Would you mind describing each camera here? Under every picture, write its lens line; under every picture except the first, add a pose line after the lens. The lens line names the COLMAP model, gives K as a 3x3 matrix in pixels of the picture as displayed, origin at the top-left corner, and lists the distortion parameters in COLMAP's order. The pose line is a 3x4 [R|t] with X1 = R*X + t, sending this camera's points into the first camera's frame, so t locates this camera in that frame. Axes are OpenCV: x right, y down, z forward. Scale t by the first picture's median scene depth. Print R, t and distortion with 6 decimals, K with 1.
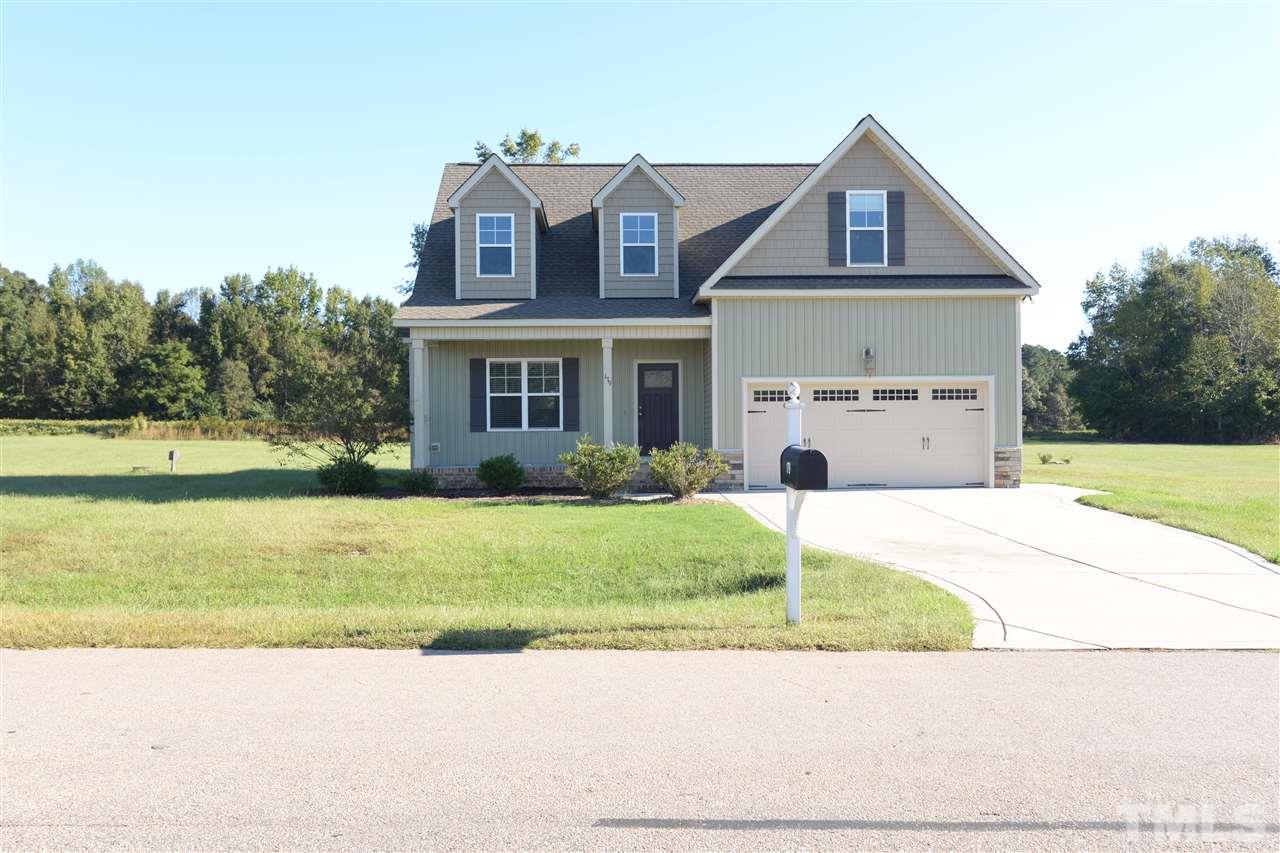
lens RADIAL K [[632.8, 0, 634.7], [0, 632.8, 426.1], [0, 0, 1]] dist [-0.002750, -0.000204]
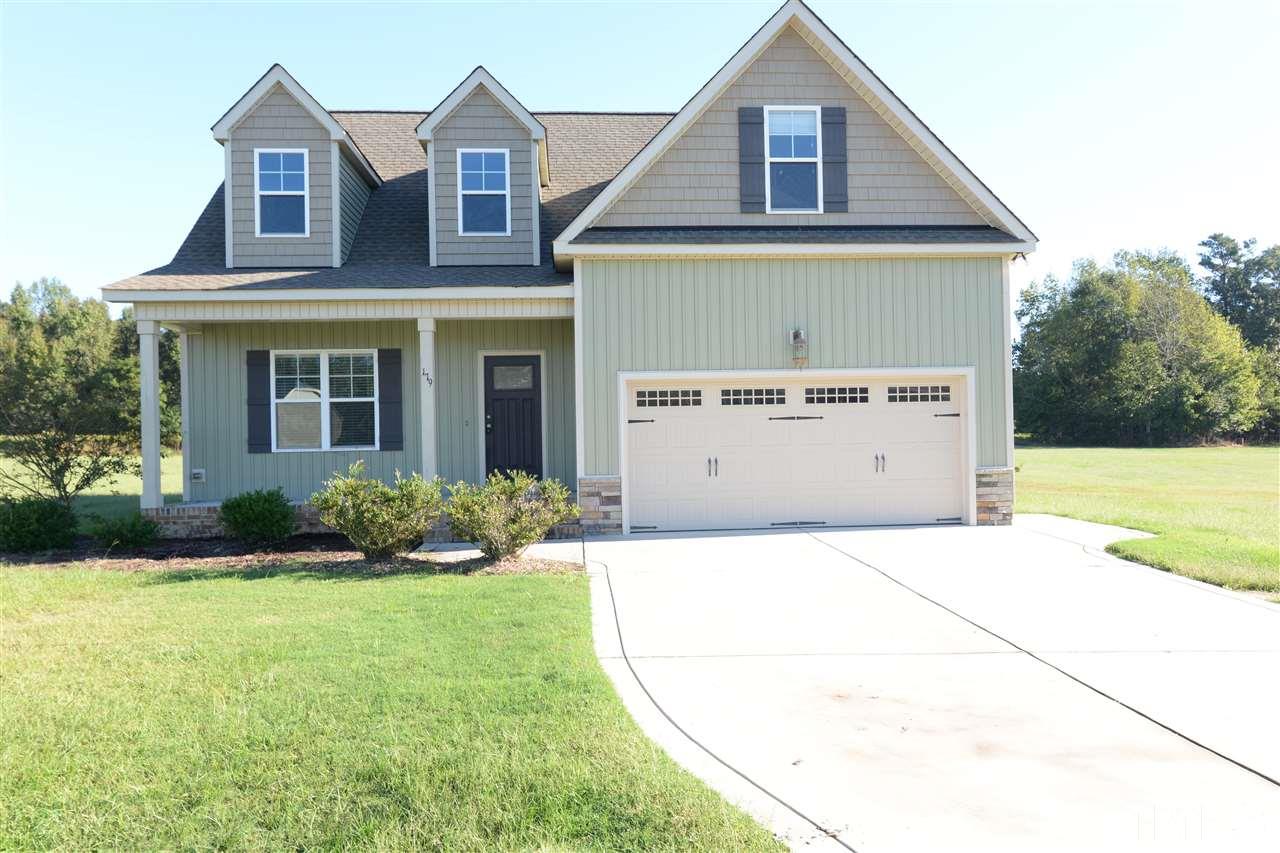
lens RADIAL K [[595.4, 0, 608.7], [0, 595.4, 431.3], [0, 0, 1]] dist [-0.003434, -0.000566]
pose [[0.999684, -0.010178, 0.023006, 0.131910], [0.010306, 0.999932, -0.005434, -0.007760], [-0.022949, 0.005670, 0.999721, 0.317901]]
